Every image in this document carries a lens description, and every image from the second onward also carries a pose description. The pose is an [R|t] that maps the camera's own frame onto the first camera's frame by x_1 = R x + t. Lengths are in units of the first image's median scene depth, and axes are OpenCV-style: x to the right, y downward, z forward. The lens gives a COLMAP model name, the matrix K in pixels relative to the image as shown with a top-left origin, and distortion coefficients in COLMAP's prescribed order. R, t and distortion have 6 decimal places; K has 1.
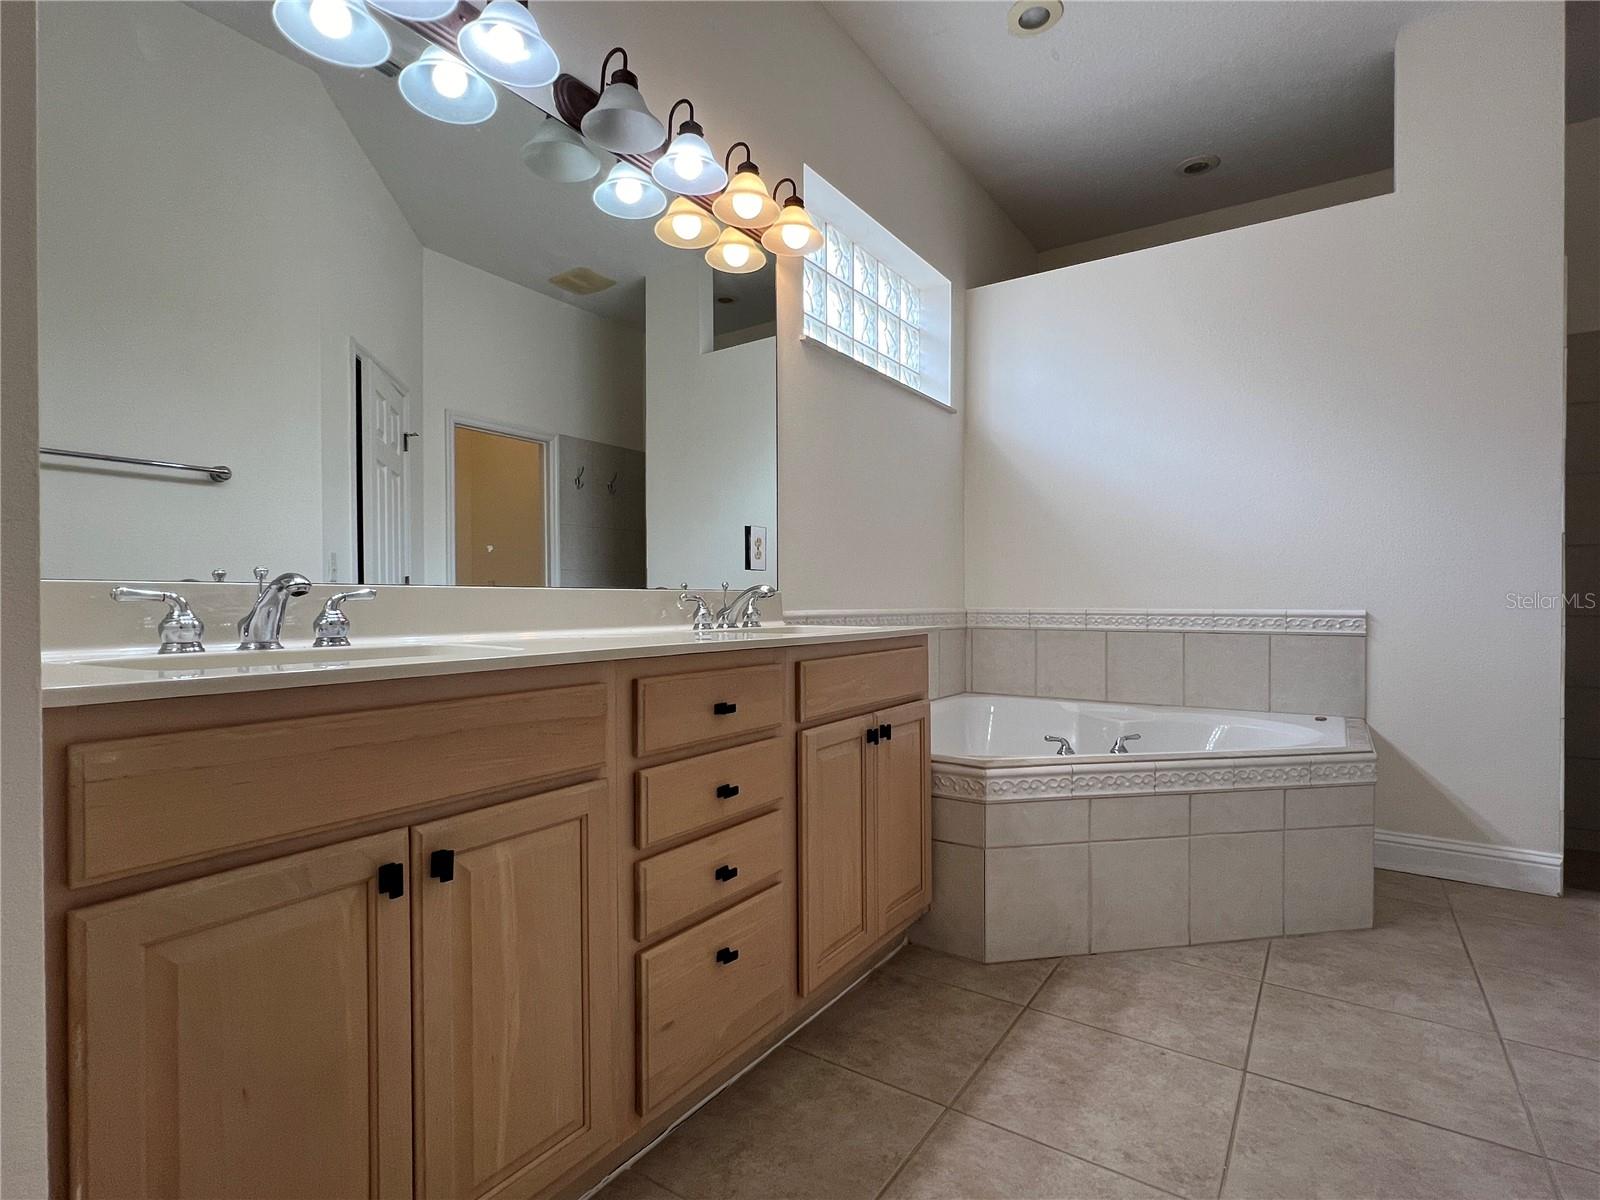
lens RADIAL K [[774.1, 0, 807.0], [0, 774.1, 599.8], [0, 0, 1]] dist [-0.003788, 0.000718]
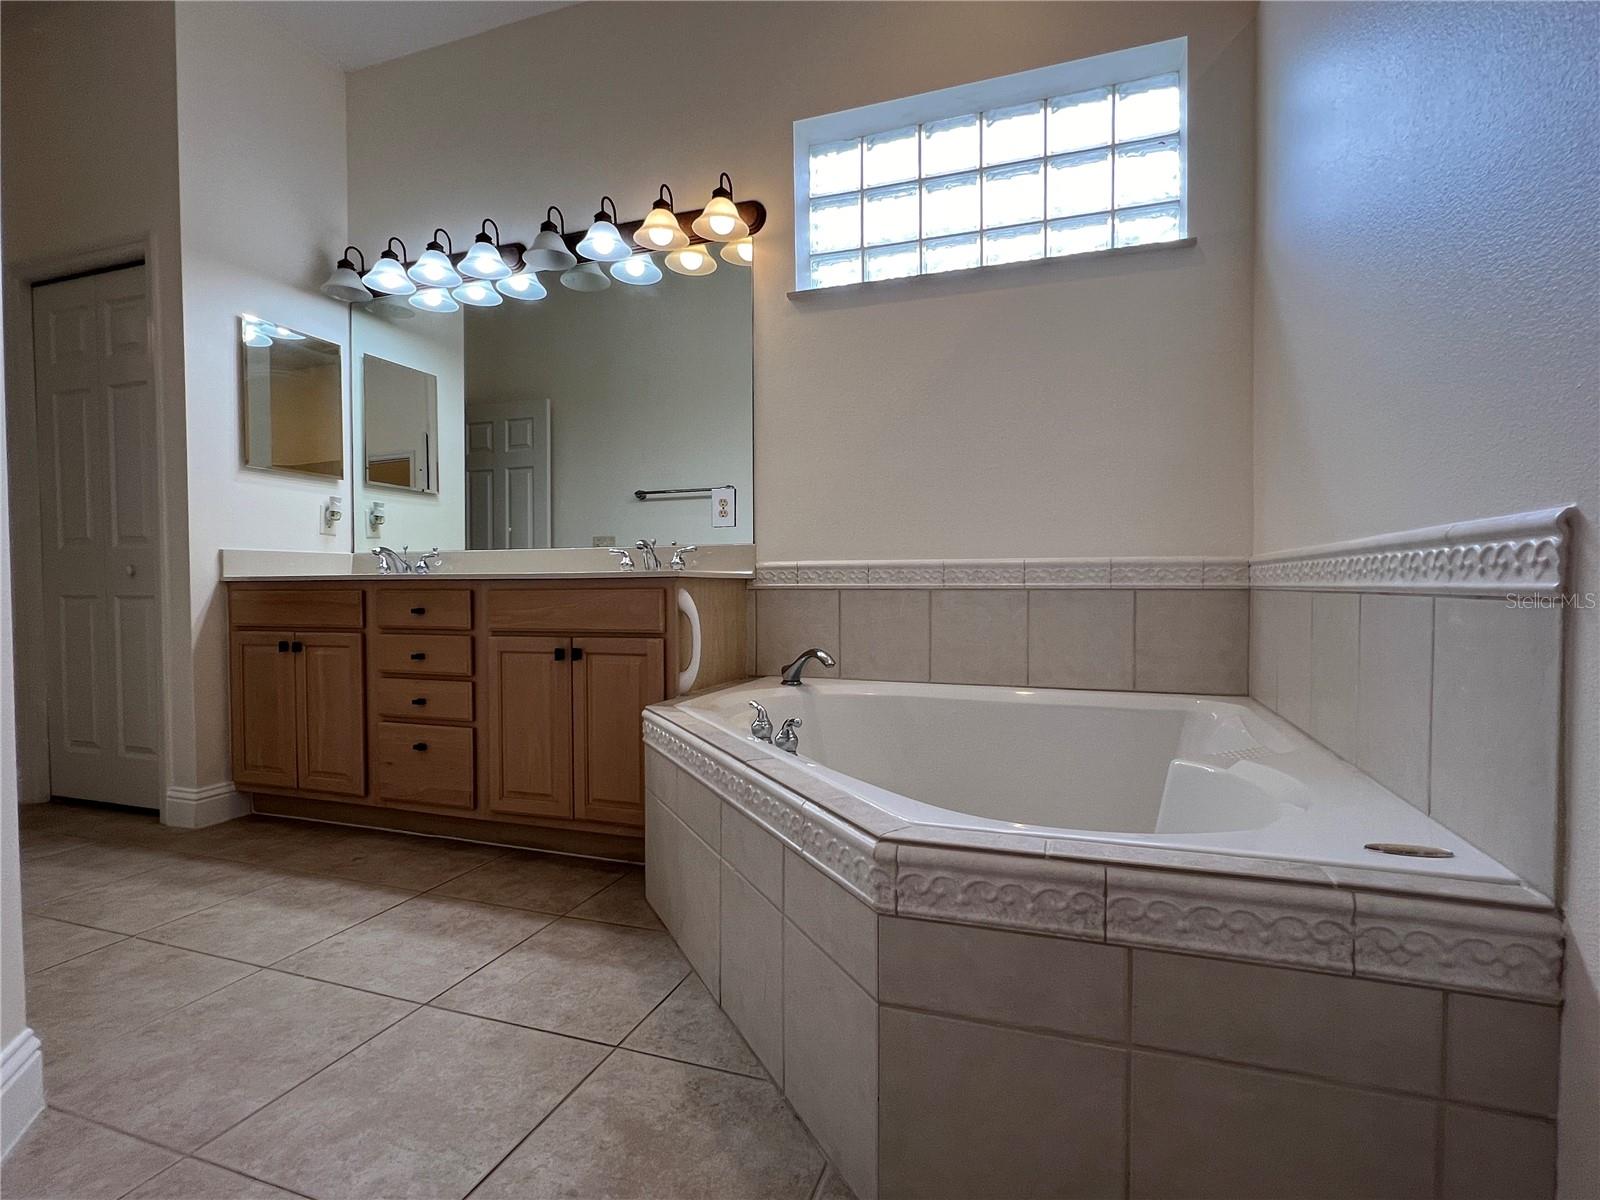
lens RADIAL K [[774.1, 0, 810.1], [0, 774.1, 599.0], [0, 0, 1]] dist [-0.003788, 0.000718]
pose [[0.281391, 0.023456, -0.959306, 1.652722], [0.001358, 0.999690, 0.024841, 0.059003], [0.959592, -0.008293, 0.281272, 1.198004]]
